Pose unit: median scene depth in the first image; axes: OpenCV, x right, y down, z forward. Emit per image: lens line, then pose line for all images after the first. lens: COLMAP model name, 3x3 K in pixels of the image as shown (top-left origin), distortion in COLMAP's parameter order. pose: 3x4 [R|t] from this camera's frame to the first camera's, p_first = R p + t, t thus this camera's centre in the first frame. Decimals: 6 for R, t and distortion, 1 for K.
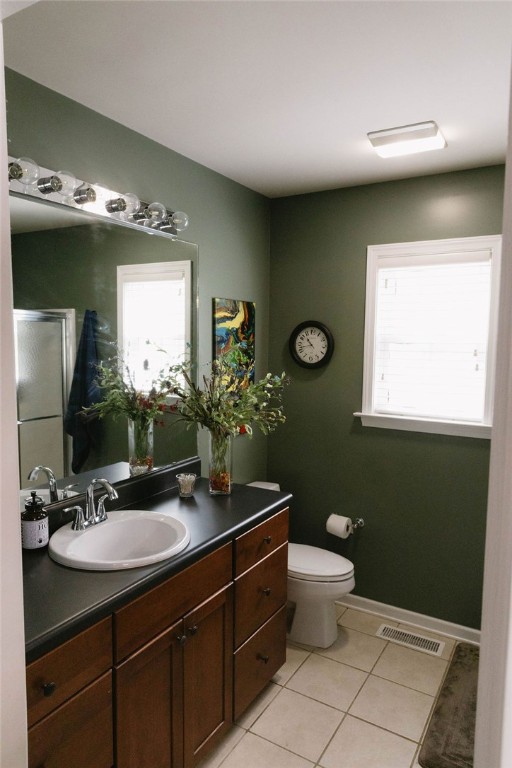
lens RADIAL K [[515.7, 0, 252.2], [0, 515.7, 387.0], [0, 0, 1]] dist [0.008511, 0.000521]
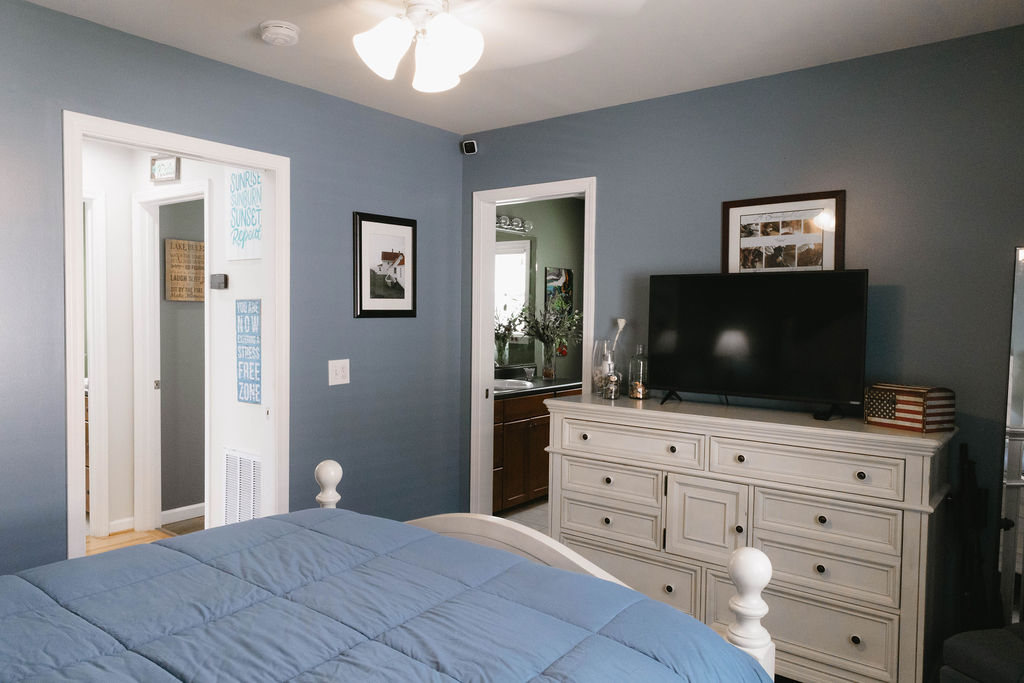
lens RADIAL K [[687.6, 0, 518.1], [0, 687.6, 344.3], [0, 0, 1]] dist [0.008511, 0.000521]
pose [[0.993608, 0.007551, -0.112634, 0.083709], [-0.013092, 0.998736, -0.048531, 0.175616], [0.112125, 0.049695, 0.992451, -1.143726]]
